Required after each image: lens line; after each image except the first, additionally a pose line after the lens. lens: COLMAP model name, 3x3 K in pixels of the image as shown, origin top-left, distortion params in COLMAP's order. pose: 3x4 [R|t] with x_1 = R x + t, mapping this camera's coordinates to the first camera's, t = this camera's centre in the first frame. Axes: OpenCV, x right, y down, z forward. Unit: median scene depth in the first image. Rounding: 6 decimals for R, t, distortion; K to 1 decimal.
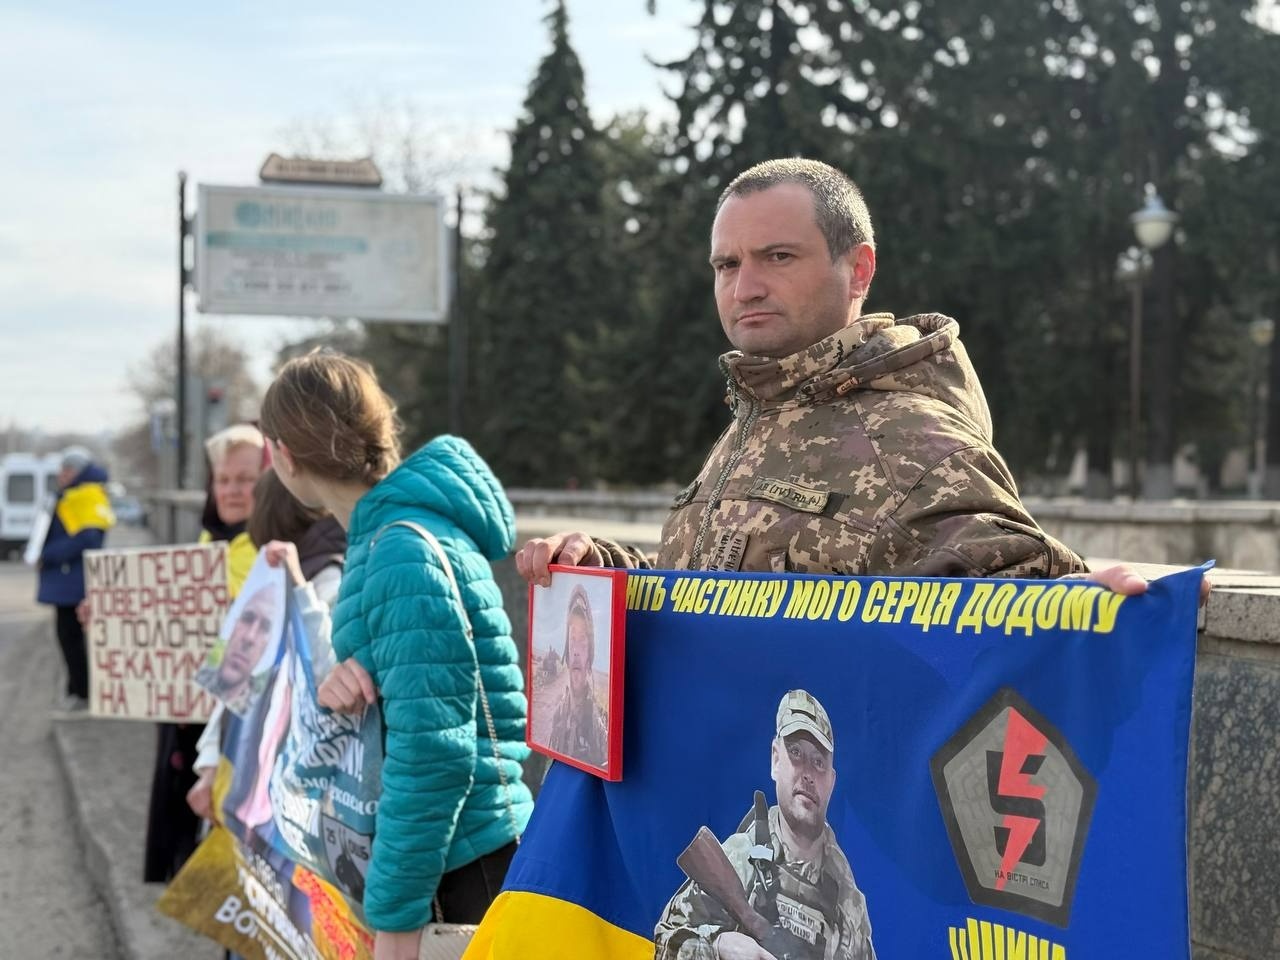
lens RADIAL K [[1796.5, 0, 611.2], [0, 1796.5, 473.4], [0, 0, 1]] dist [0.173300, -0.115770]
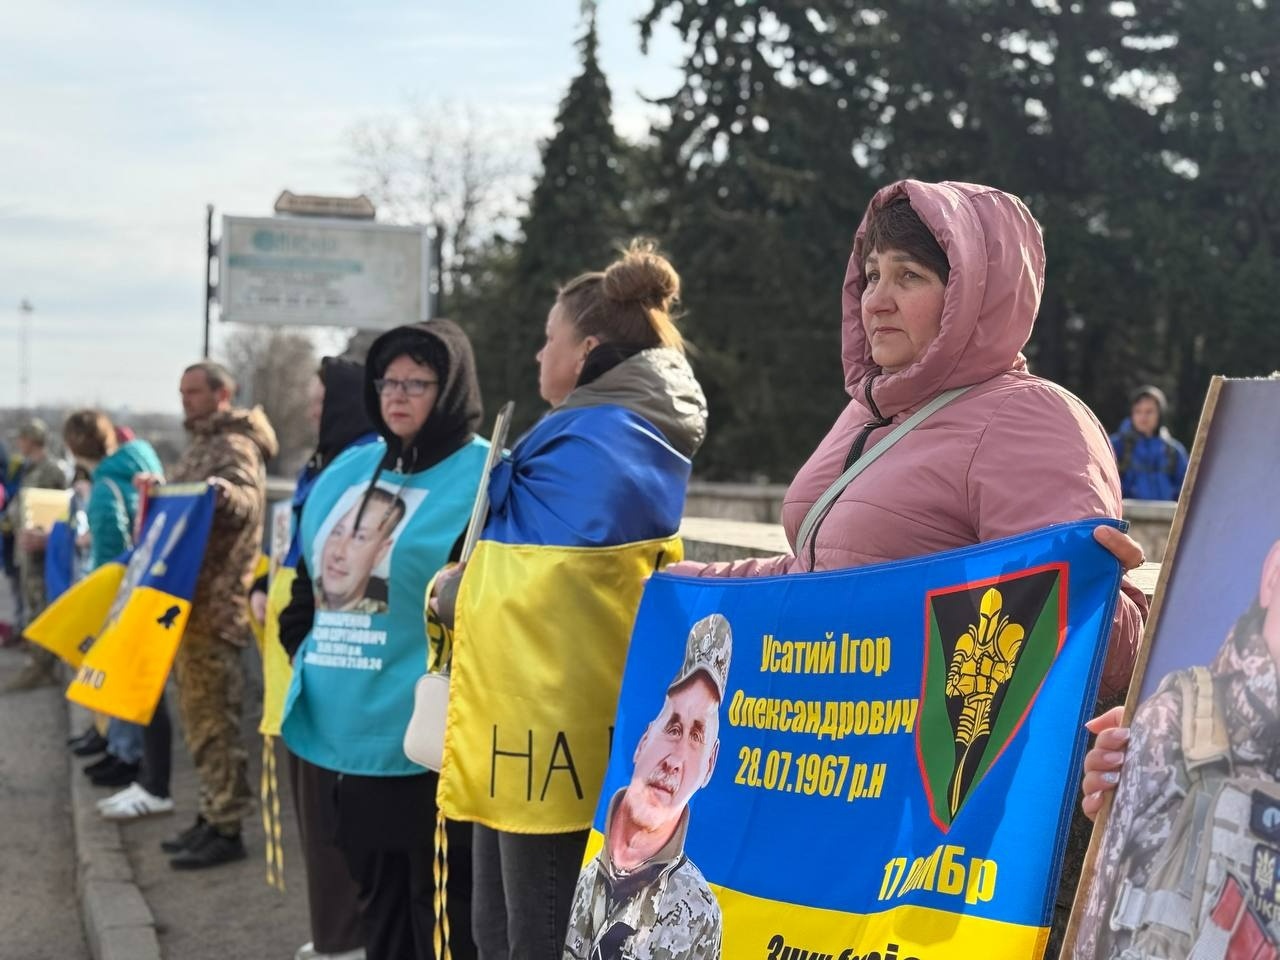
lens RADIAL K [[1796.5, 0, 611.2], [0, 1796.5, 473.4], [0, 0, 1]] dist [0.173300, -0.115770]
pose [[0.998801, 0.021393, -0.044024, 0.086608], [-0.021134, 0.999757, 0.006336, -0.000618], [0.044149, -0.005398, 0.999010, -0.192478]]
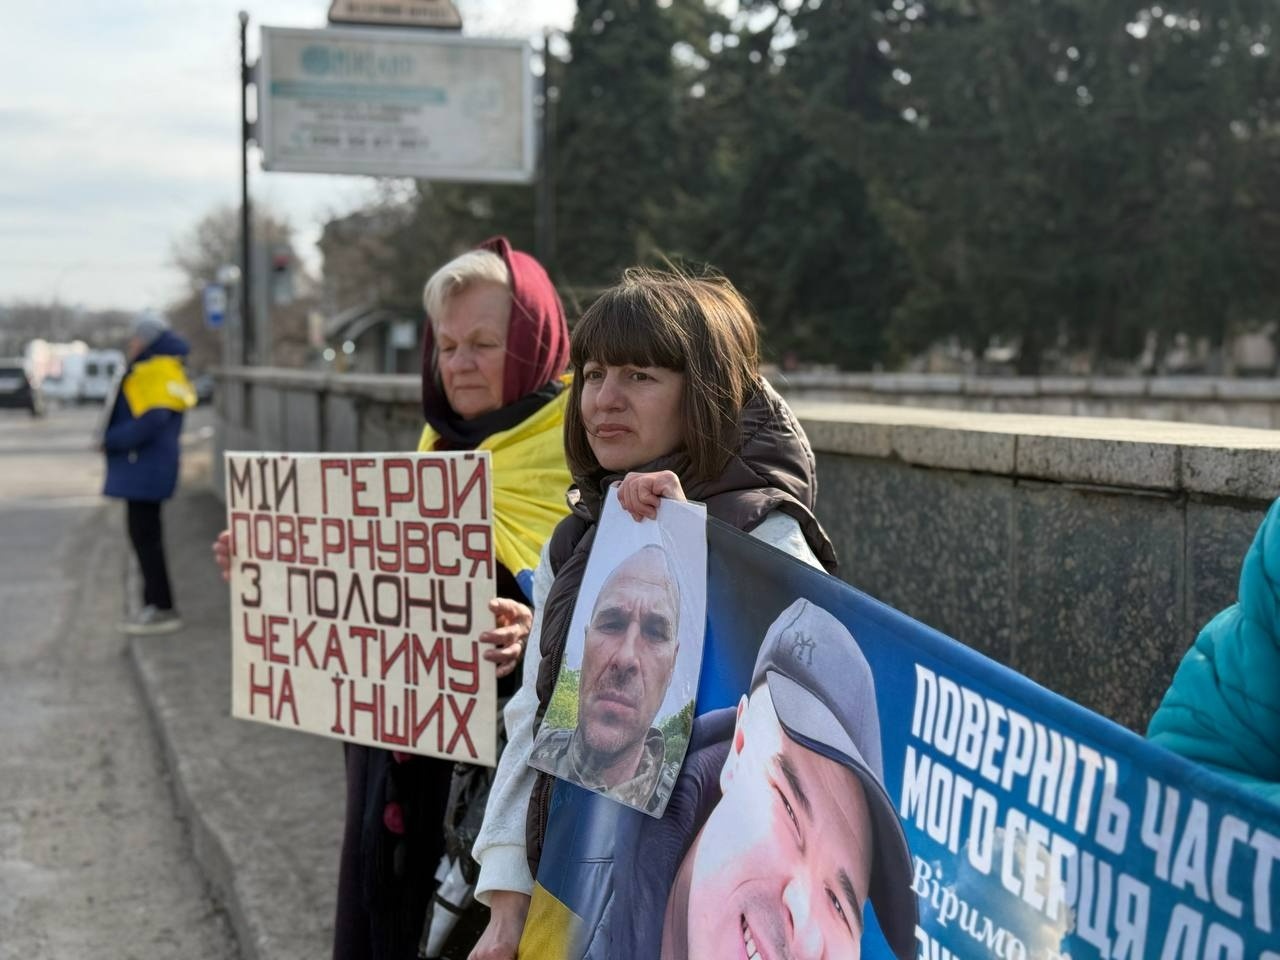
lens RADIAL K [[1742.6, 0, 640.0], [0, 1742.6, 480.0], [0, 0, 1]] dist [0.090450, 0.018133]
pose [[0.999995, 0.001718, 0.002711, -0.040140], [-0.001910, 0.997357, 0.072631, 0.002046], [-0.002579, -0.072636, 0.997355, 0.109492]]
